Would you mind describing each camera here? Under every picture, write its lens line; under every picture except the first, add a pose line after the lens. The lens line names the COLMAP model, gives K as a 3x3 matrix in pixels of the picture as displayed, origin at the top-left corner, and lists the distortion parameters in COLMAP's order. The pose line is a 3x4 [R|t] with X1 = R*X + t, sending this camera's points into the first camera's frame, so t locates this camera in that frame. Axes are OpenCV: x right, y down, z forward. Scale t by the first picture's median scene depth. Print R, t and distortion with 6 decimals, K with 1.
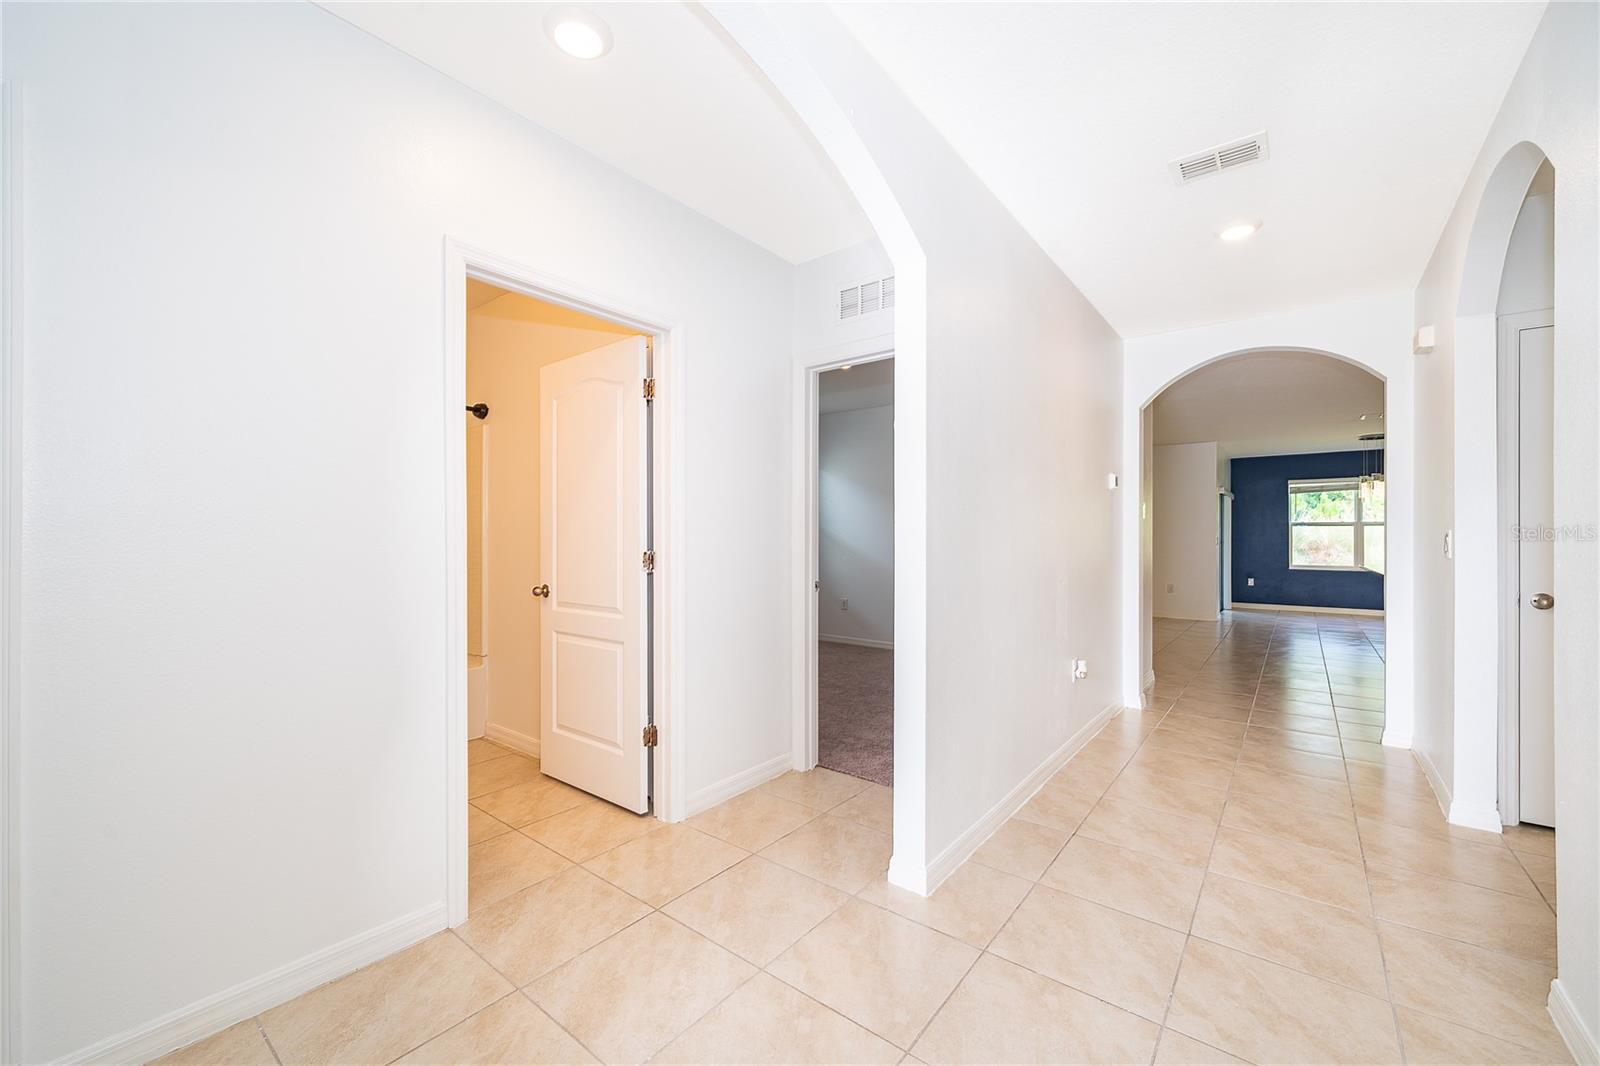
lens RADIAL K [[643.2, 0, 784.8], [0, 643.2, 532.1], [0, 0, 1]] dist [0.000922, -0.000804]
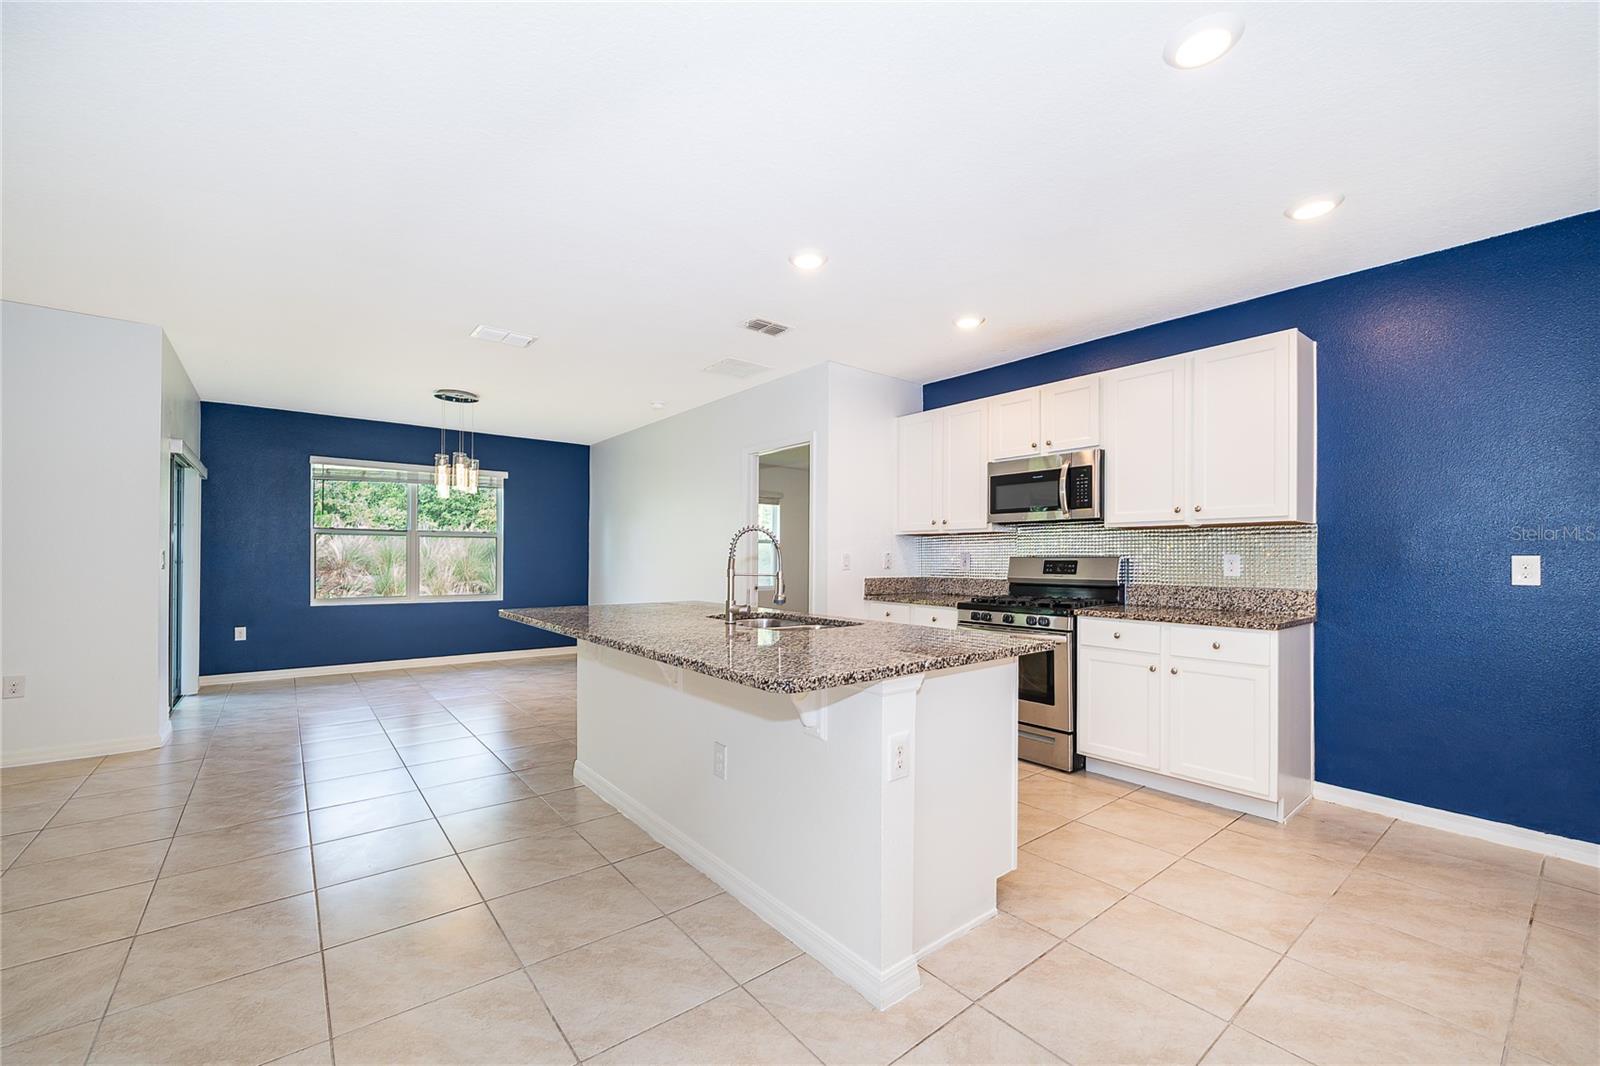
lens RADIAL K [[643.2, 0, 794.7], [0, 643.2, 547.8], [0, 0, 1]] dist [0.000922, -0.000804]
pose [[0.223833, 0.006609, 0.974605, 0.295844], [-0.002936, 0.999977, -0.006107, 0.006753], [-0.974623, -0.001495, 0.223848, 0.416798]]
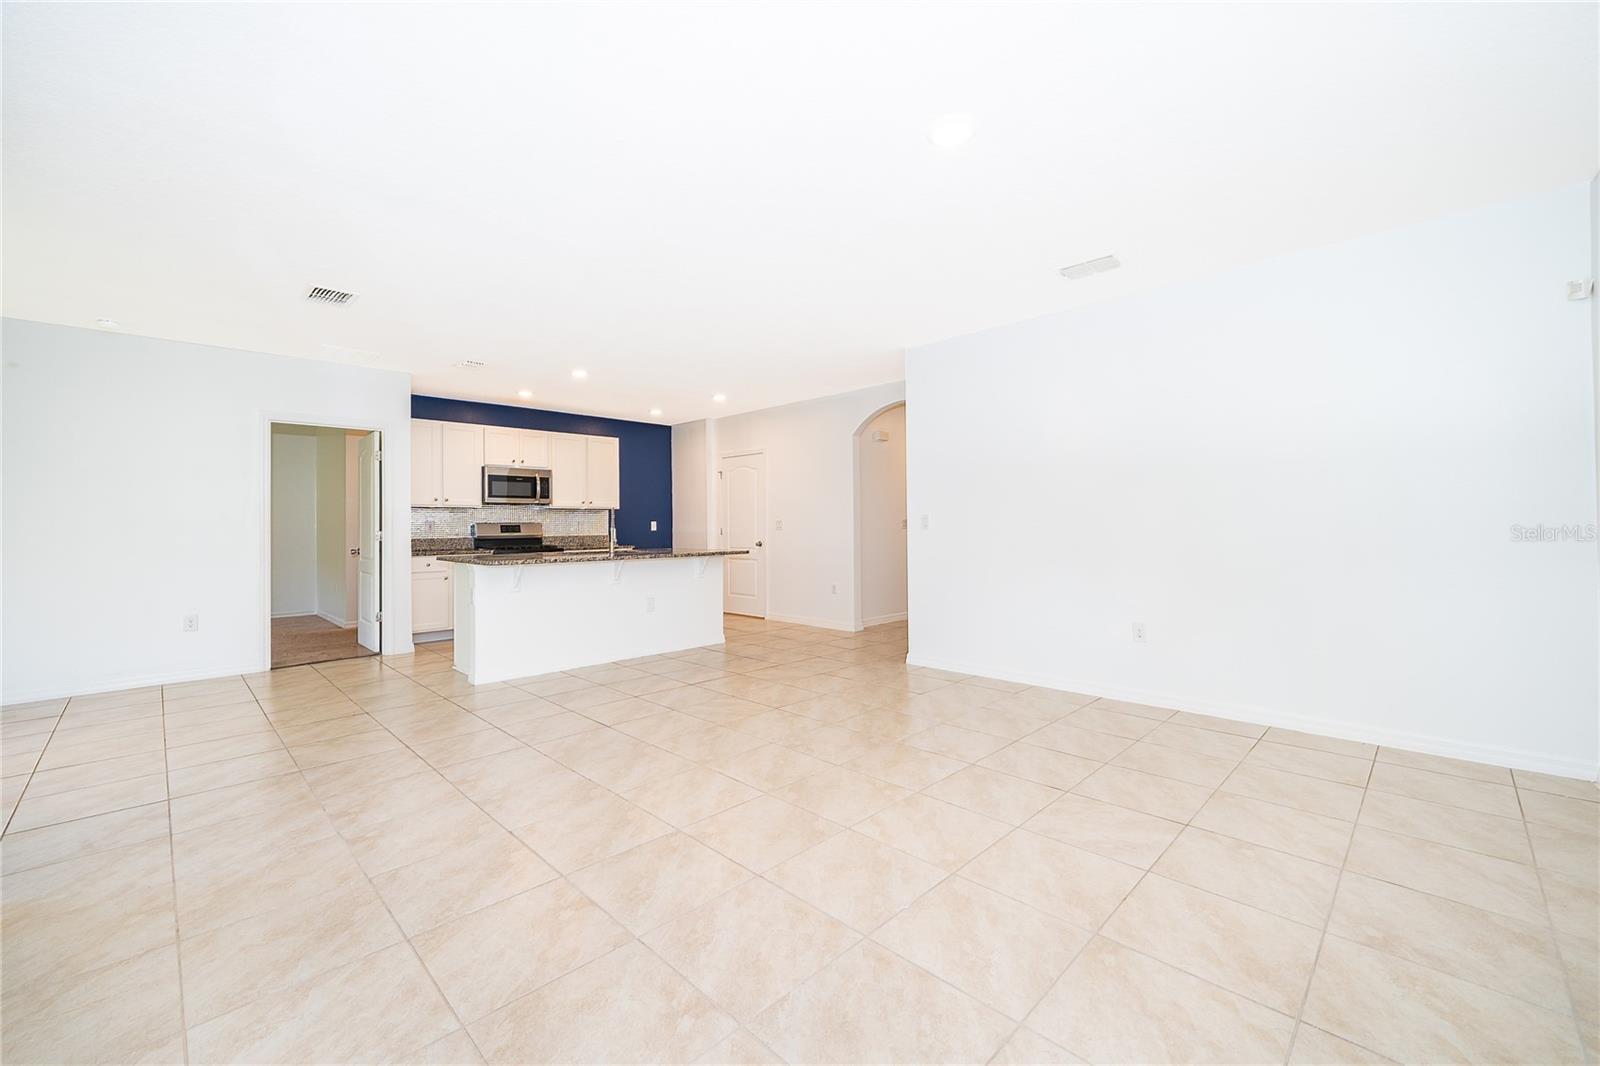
lens RADIAL K [[643.2, 0, 801.1], [0, 643.2, 524.9], [0, 0, 1]] dist [0.000922, -0.000804]
pose [[-0.994296, -0.000130, 0.106654, 0.319539], [-0.000163, 1.000000, -0.000297, 0.011206], [-0.106654, -0.000313, -0.994296, 0.968789]]
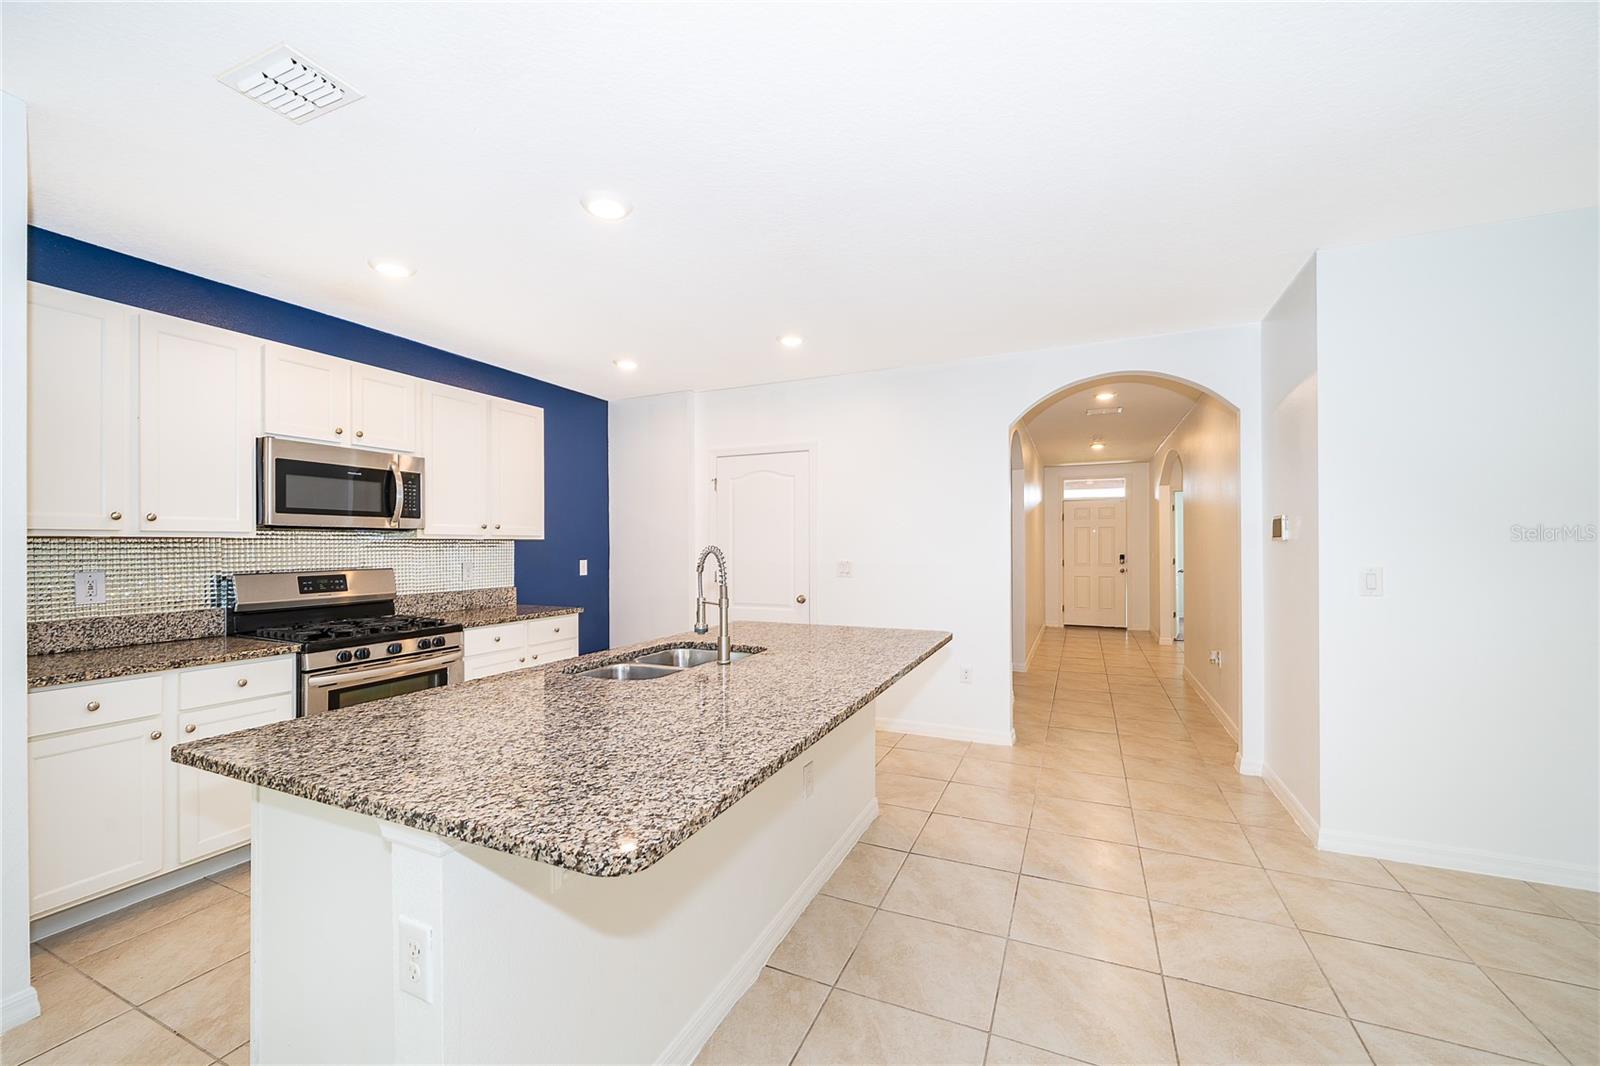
lens RADIAL K [[643.2, 0, 793.1], [0, 643.2, 541.2], [0, 0, 1]] dist [0.000922, -0.000804]
pose [[-0.968012, -0.007590, -0.250790, 0.548468], [-0.005073, 0.999930, -0.010683, -0.002221], [0.250854, -0.009069, -0.967982, 0.687339]]
